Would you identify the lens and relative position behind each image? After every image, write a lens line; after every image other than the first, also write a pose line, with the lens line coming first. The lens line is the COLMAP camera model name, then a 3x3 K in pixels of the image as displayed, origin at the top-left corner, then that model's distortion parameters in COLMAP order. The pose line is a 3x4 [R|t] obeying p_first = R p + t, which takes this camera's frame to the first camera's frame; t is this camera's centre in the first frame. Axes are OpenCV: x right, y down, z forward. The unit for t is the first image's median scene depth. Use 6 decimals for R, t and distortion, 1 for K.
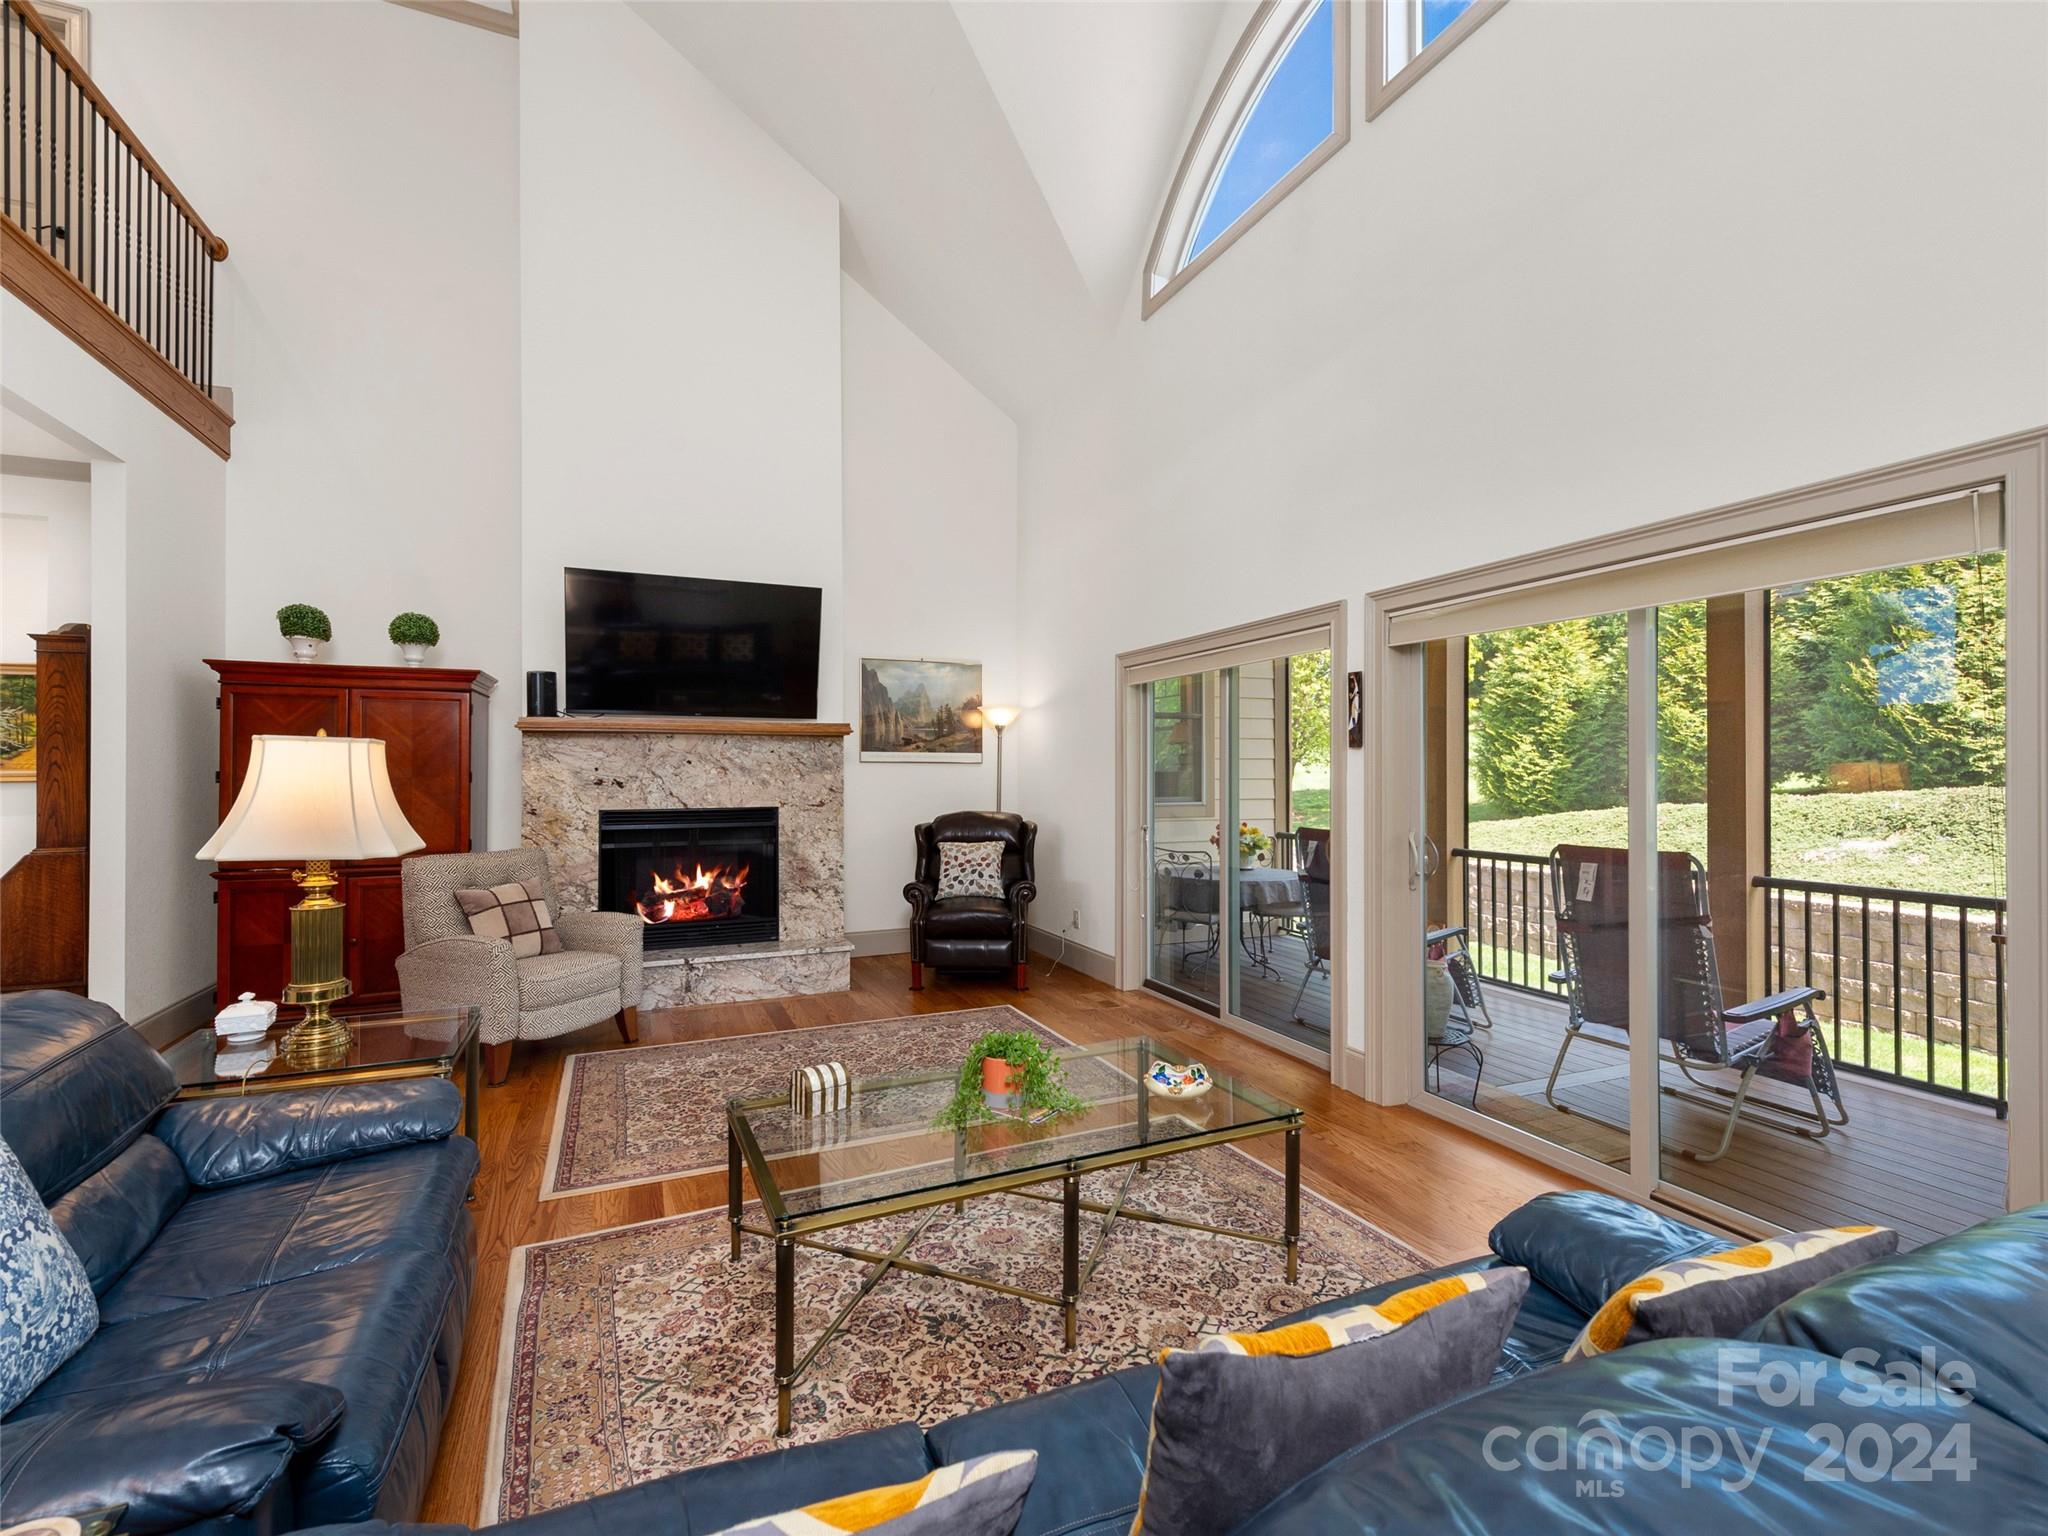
lens RADIAL K [[907.4, 0, 1010.9], [0, 907.4, 766.4], [0, 0, 1]] dist [0.004649, -0.002861]
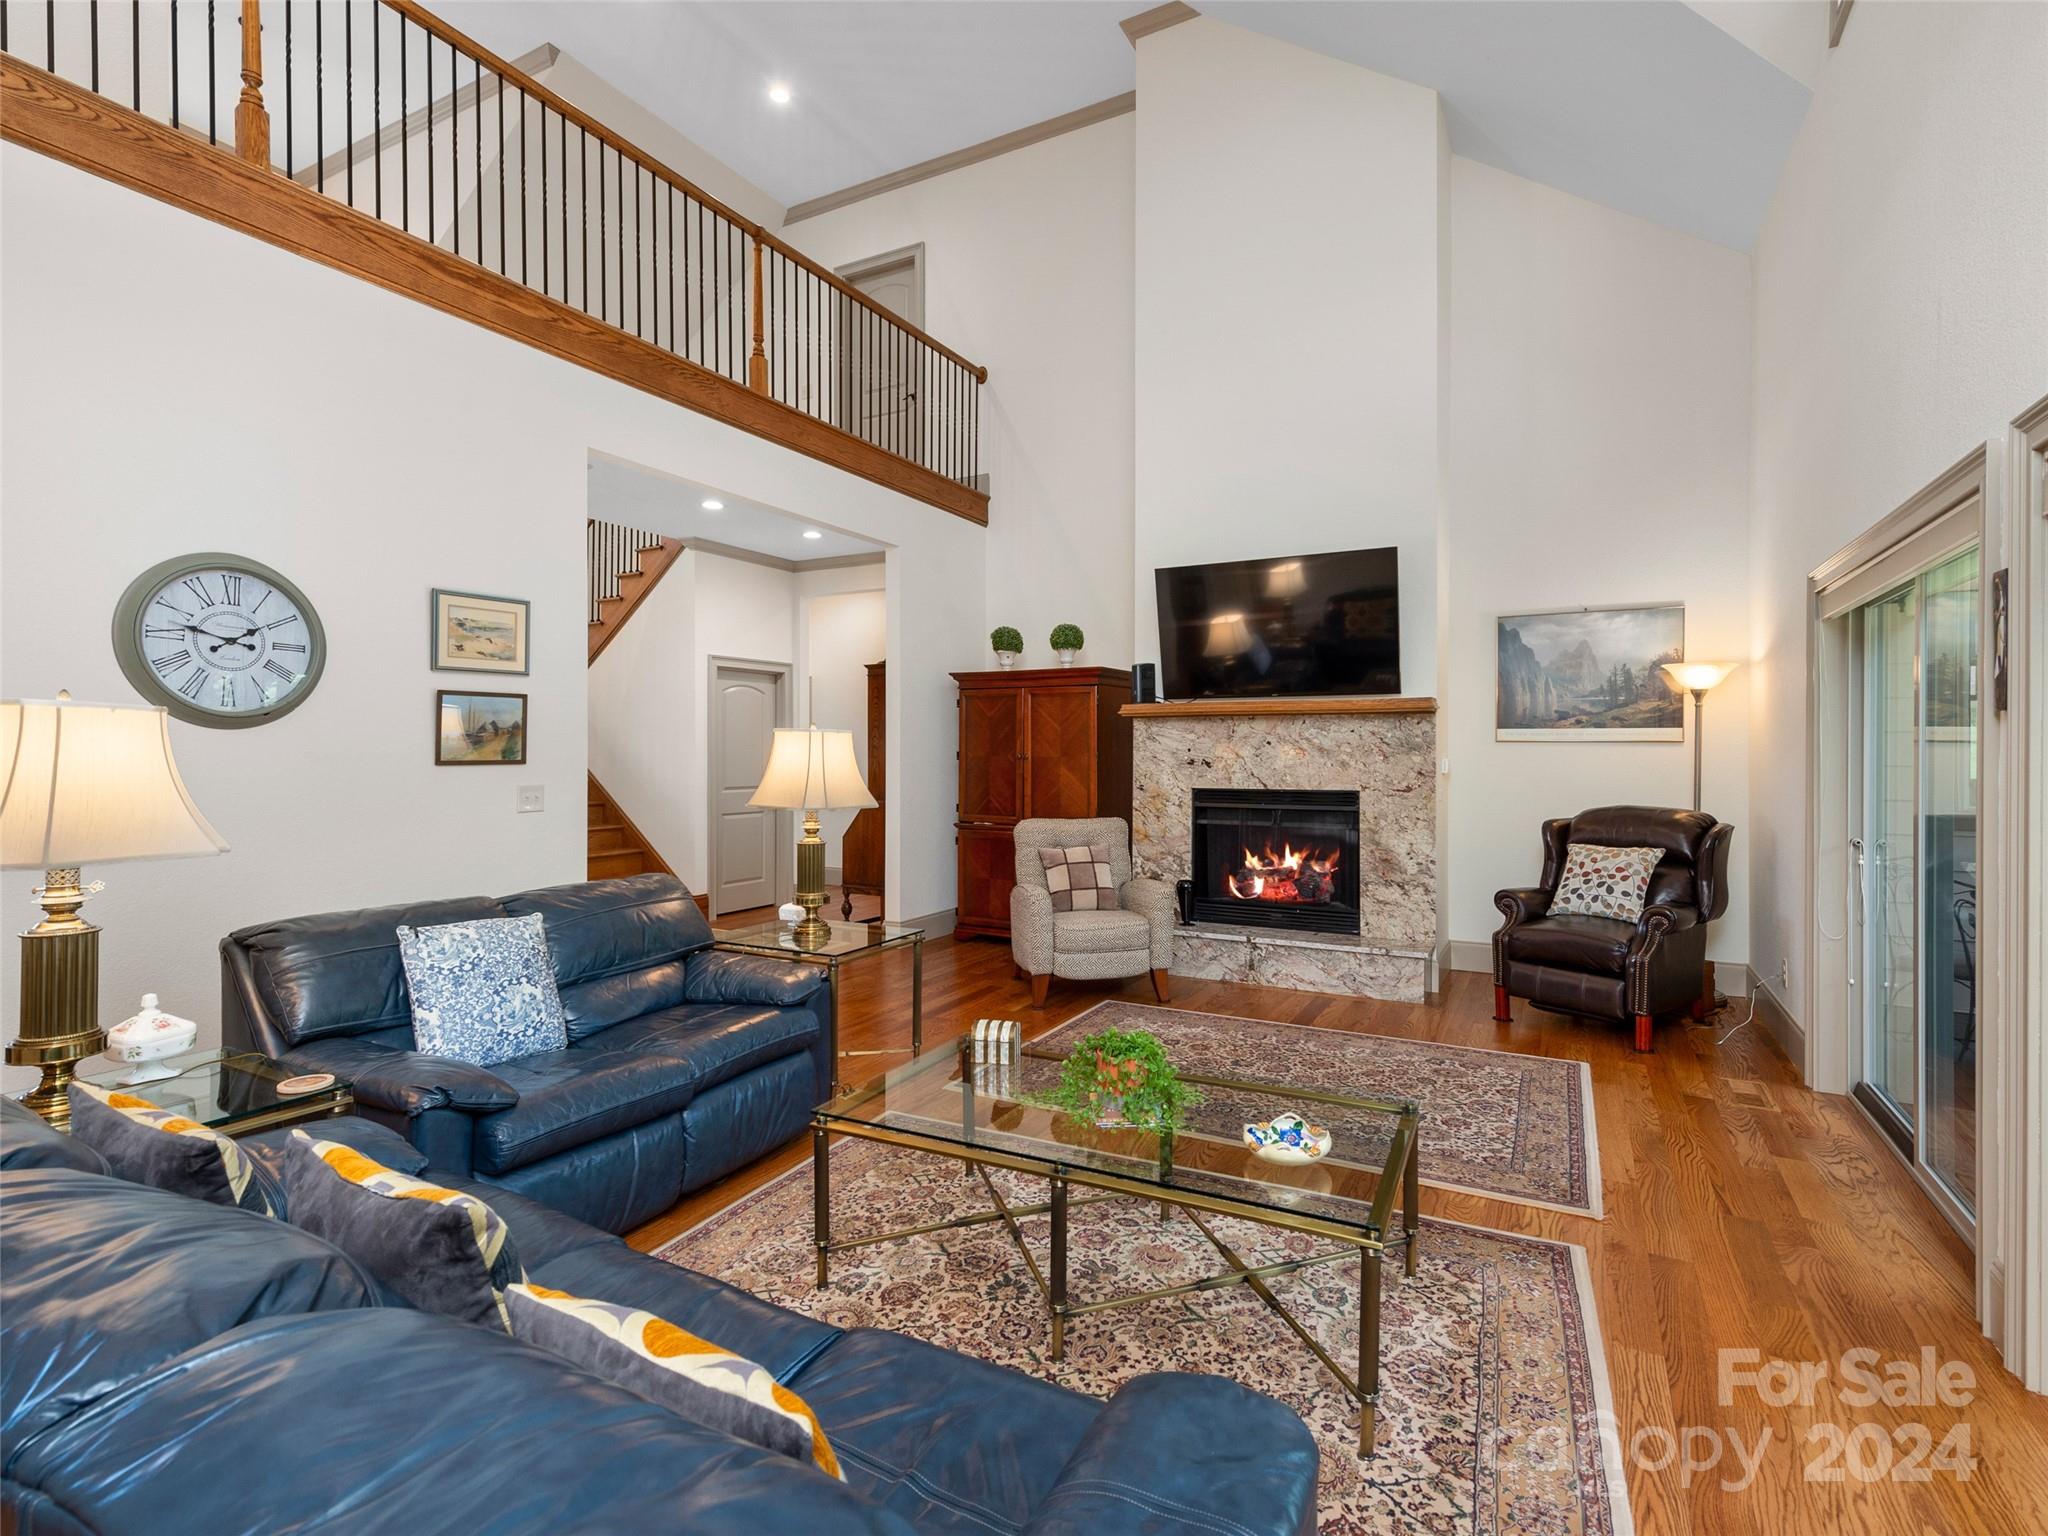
lens RADIAL K [[965.4, 0, 1039.6], [0, 965.4, 751.8], [0, 0, 1]] dist [0.017364, -0.006824]
pose [[0.629293, 0.002133, -0.777166, 0.315470], [0.003318, 0.999980, 0.005431, -0.001622], [0.777161, -0.005997, 0.629273, 0.130452]]
